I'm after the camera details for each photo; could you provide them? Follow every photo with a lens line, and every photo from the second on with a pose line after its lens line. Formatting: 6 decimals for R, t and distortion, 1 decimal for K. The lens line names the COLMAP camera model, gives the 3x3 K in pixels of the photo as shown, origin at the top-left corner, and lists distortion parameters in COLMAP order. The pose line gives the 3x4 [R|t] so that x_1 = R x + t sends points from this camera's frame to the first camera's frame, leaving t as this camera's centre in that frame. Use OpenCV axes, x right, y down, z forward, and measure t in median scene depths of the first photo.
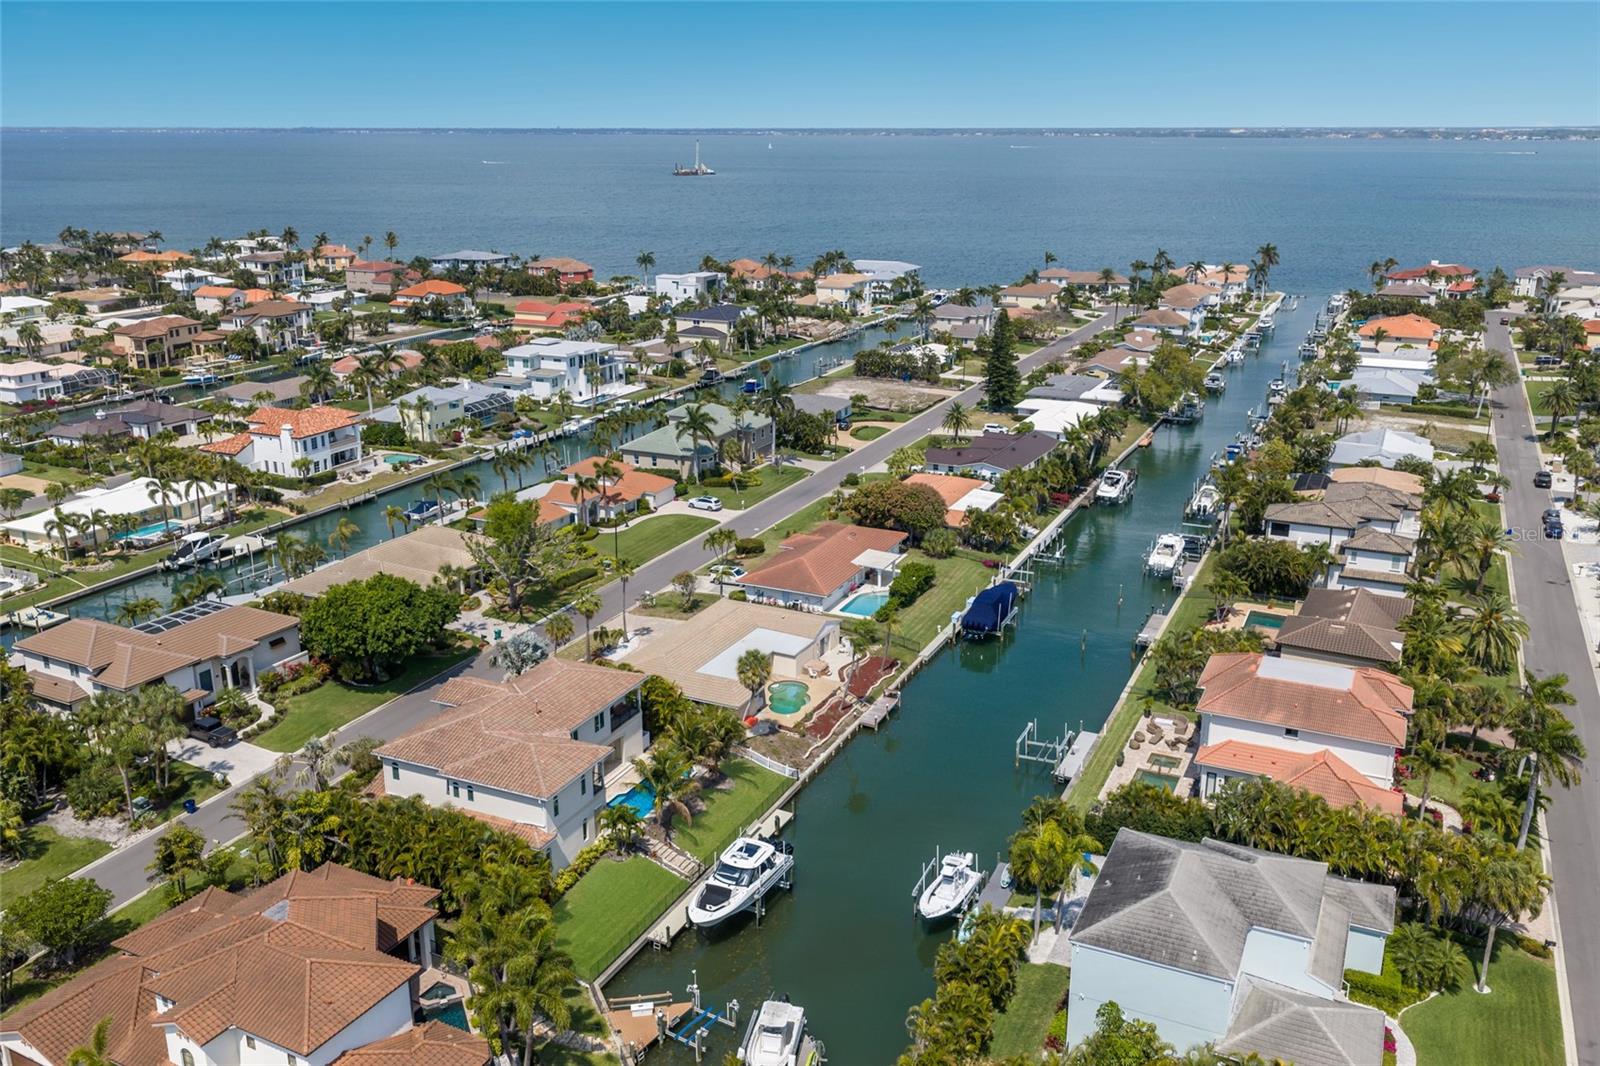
lens RADIAL K [[1286.9, 0, 800.0], [0, 1286.9, 533.0], [0, 0, 1]] dist [0.004213, 0.000976]
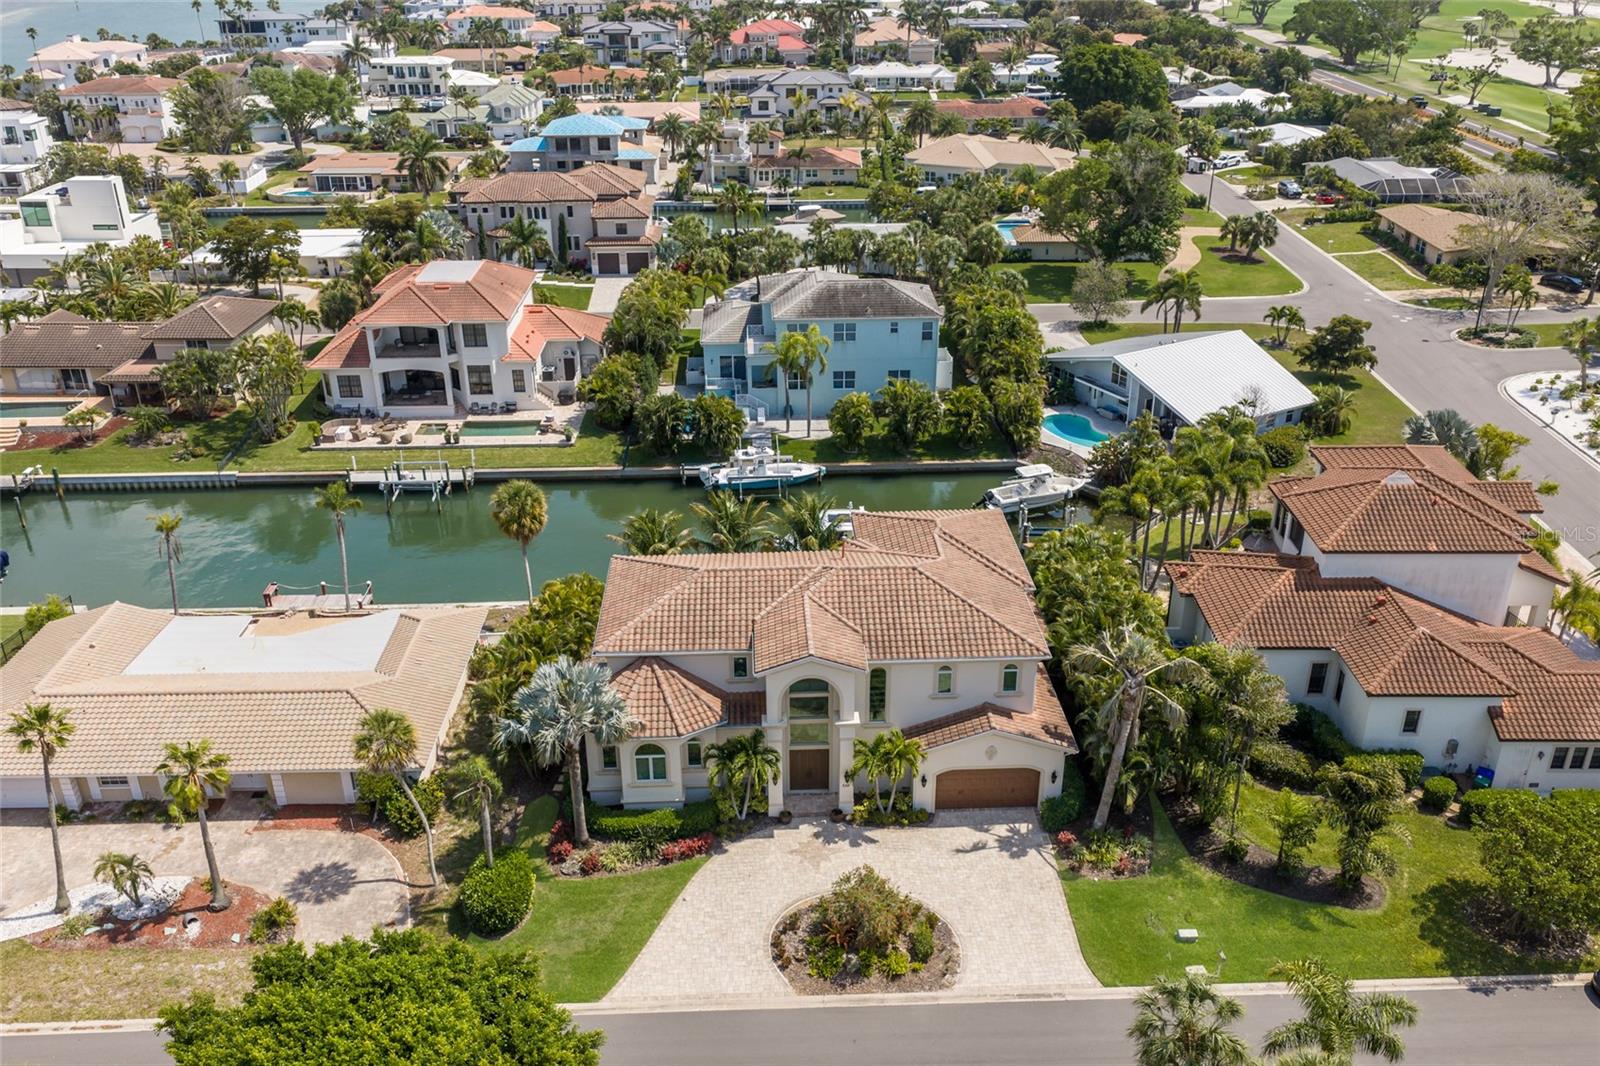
lens RADIAL K [[1359.9, 0, 800.0], [0, 1359.9, 533.0], [0, 0, 1]] dist [0.006916, 0.002476]
pose [[-0.456490, -0.369515, 0.809368, -0.420293], [0.273259, 0.807487, 0.522776, -0.129593], [-0.846727, 0.459808, -0.267636, 0.684684]]
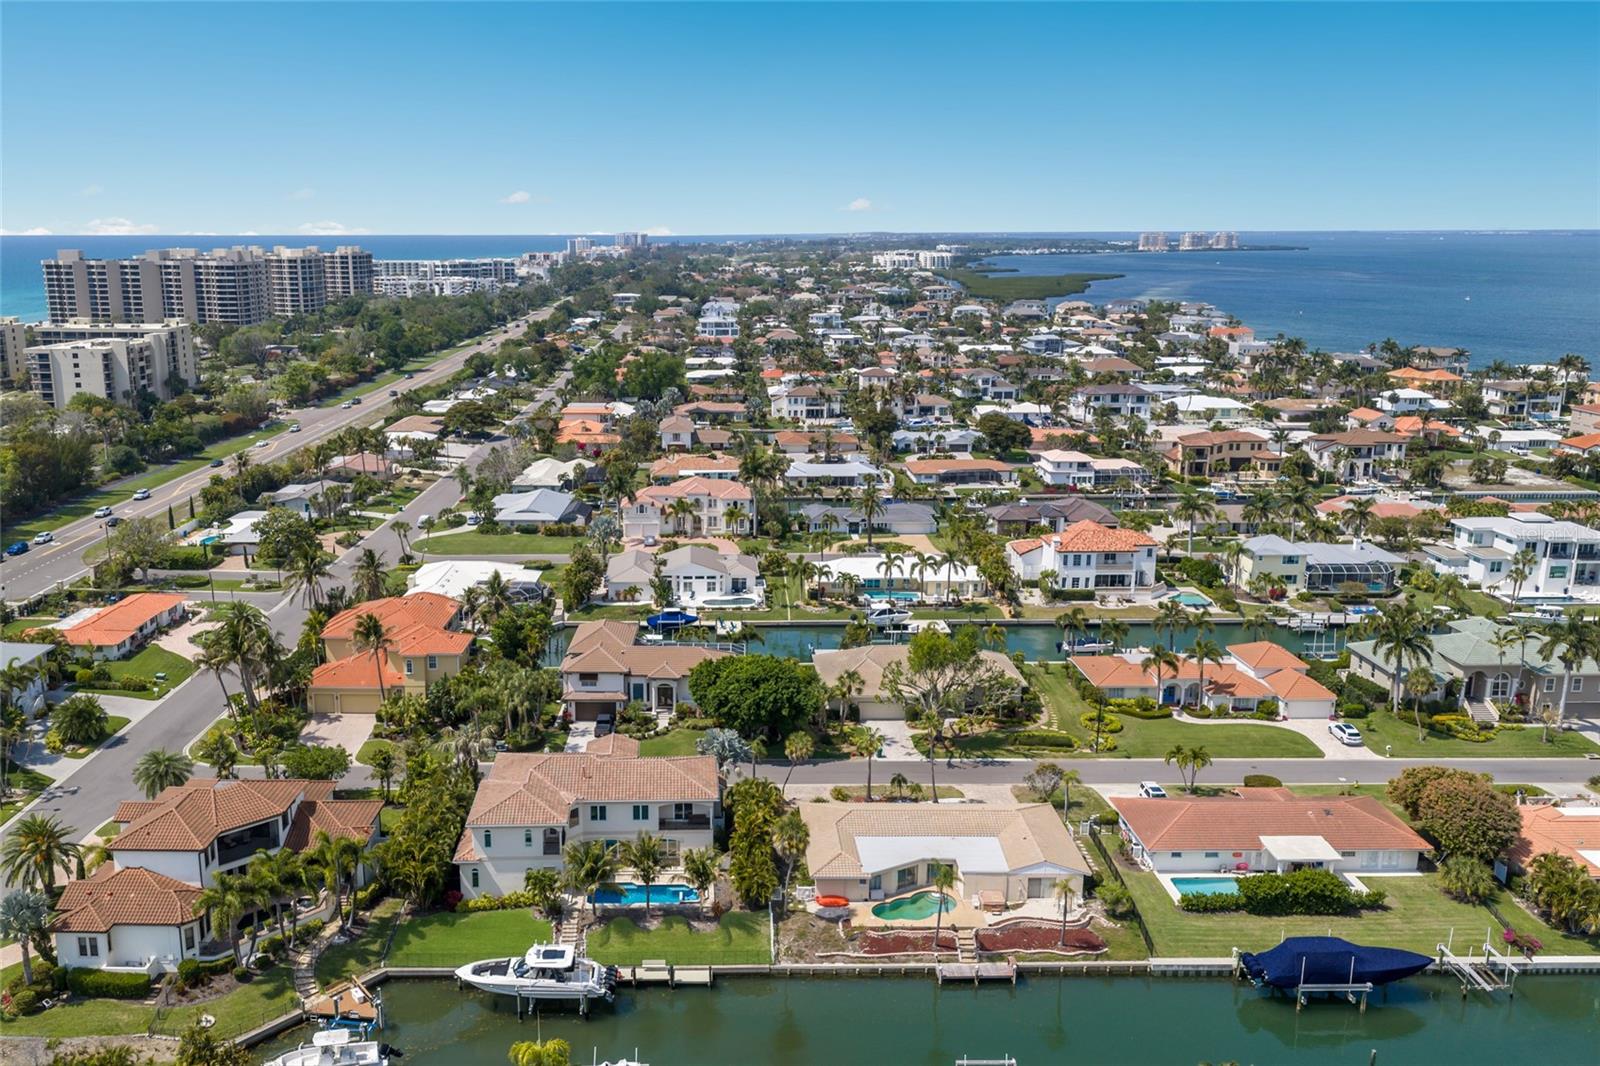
lens RADIAL K [[1359.9, 0, 800.0], [0, 1359.9, 533.0], [0, 0, 1]] dist [0.006916, 0.002476]
pose [[0.453769, 0.191678, -0.870260, 0.519651], [-0.265304, 0.961366, 0.073410, -0.122571], [0.850710, 0.197572, 0.487091, 0.293288]]
